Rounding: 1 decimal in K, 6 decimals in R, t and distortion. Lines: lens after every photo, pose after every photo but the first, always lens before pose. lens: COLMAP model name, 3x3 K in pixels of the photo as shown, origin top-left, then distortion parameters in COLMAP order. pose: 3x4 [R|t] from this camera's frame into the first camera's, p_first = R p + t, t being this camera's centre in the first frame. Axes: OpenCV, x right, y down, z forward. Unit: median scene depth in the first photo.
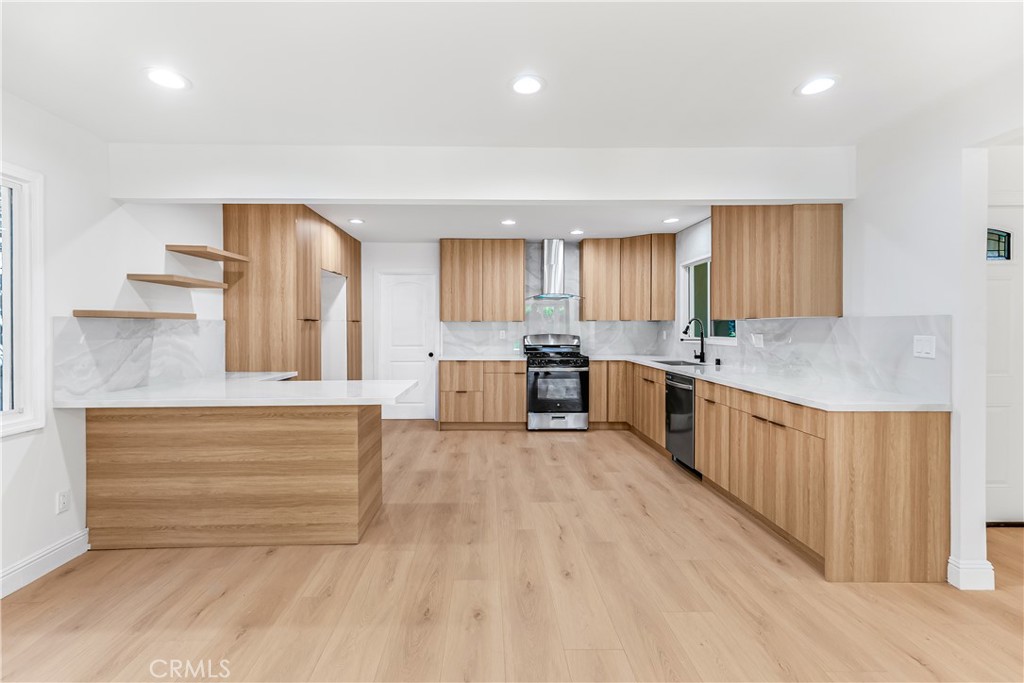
lens RADIAL K [[460.3, 0, 492.3], [0, 460.3, 330.5], [0, 0, 1]] dist [-0.004914, -0.000360]
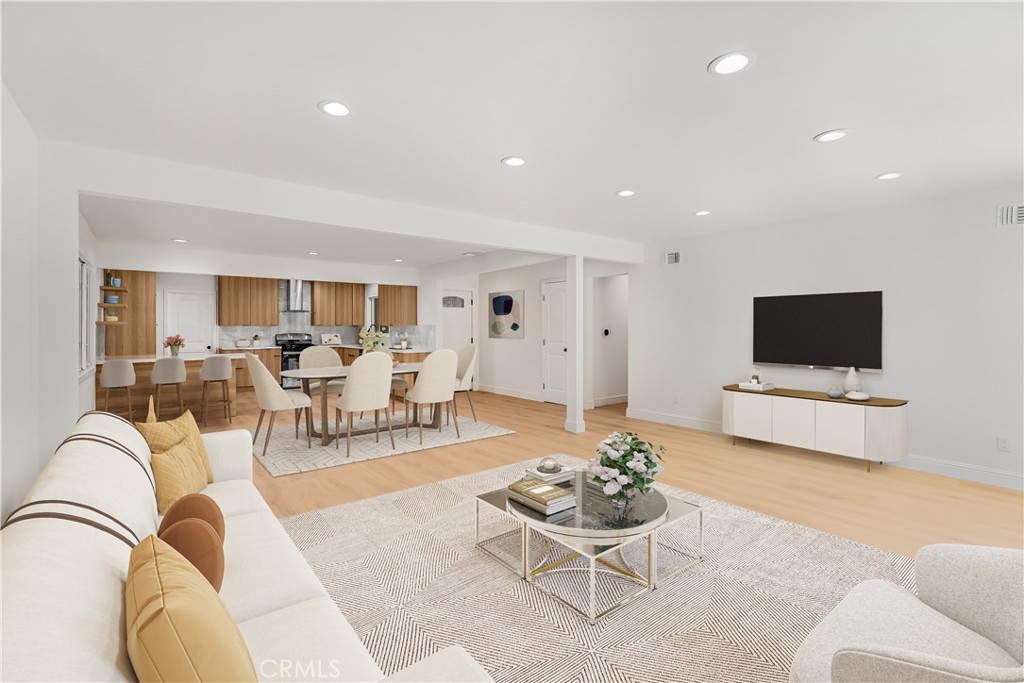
lens RADIAL K [[460.3, 0, 492.3], [0, 460.3, 330.5], [0, 0, 1]] dist [-0.004914, -0.000360]
pose [[0.810106, -0.003875, 0.586271, -0.295838], [0.006907, 0.999972, -0.002934, 0.008472], [-0.586243, 0.006426, 0.810110, -0.864789]]
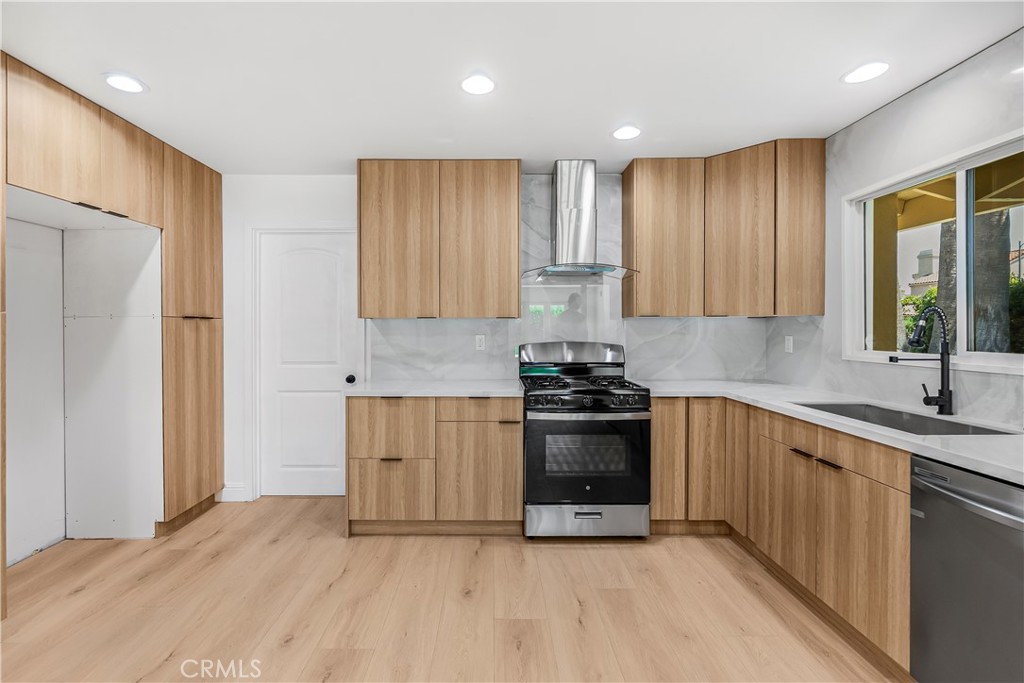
lens RADIAL K [[460.3, 0, 492.3], [0, 460.3, 330.5], [0, 0, 1]] dist [-0.004914, -0.000360]
pose [[0.999896, 0.000177, -0.014386, 0.048681], [-0.000255, 0.999985, -0.005465, -0.003194], [0.014385, 0.005468, 0.999882, 0.504706]]
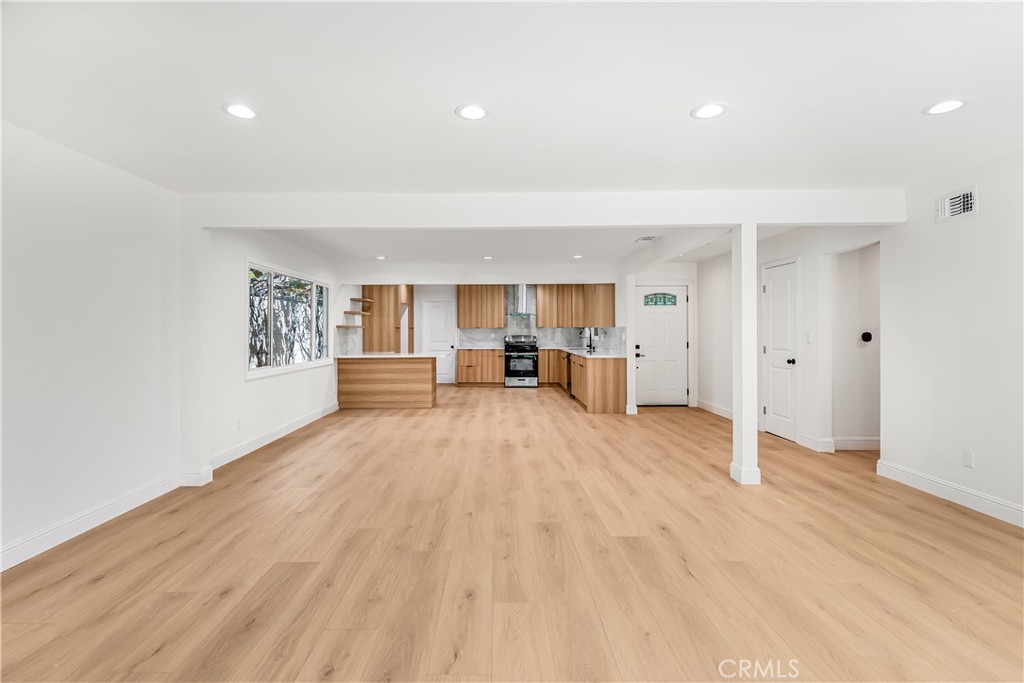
lens RADIAL K [[460.1, 0, 494.3], [0, 460.1, 337.0], [0, 0, 1]] dist [-0.000043, -0.000088]
pose [[0.999821, -0.000728, -0.018922, 0.068385], [0.000809, 0.999991, 0.004273, 0.007760], [0.018919, -0.004287, 0.999812, -0.850846]]
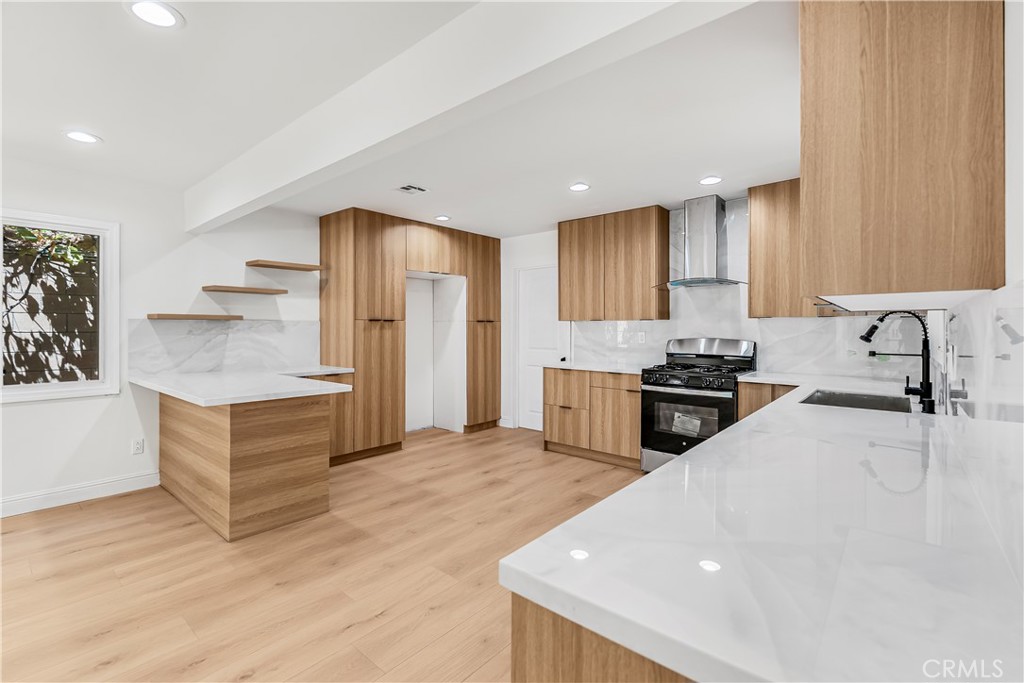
lens RADIAL K [[460.3, 0, 492.3], [0, 460.3, 330.5], [0, 0, 1]] dist [-0.004914, -0.000360]
pose [[0.734248, 0.006091, -0.678854, 0.388406], [-0.008557, 0.999963, -0.000283, -0.001001], [0.678827, 0.006016, 0.734274, 0.314340]]
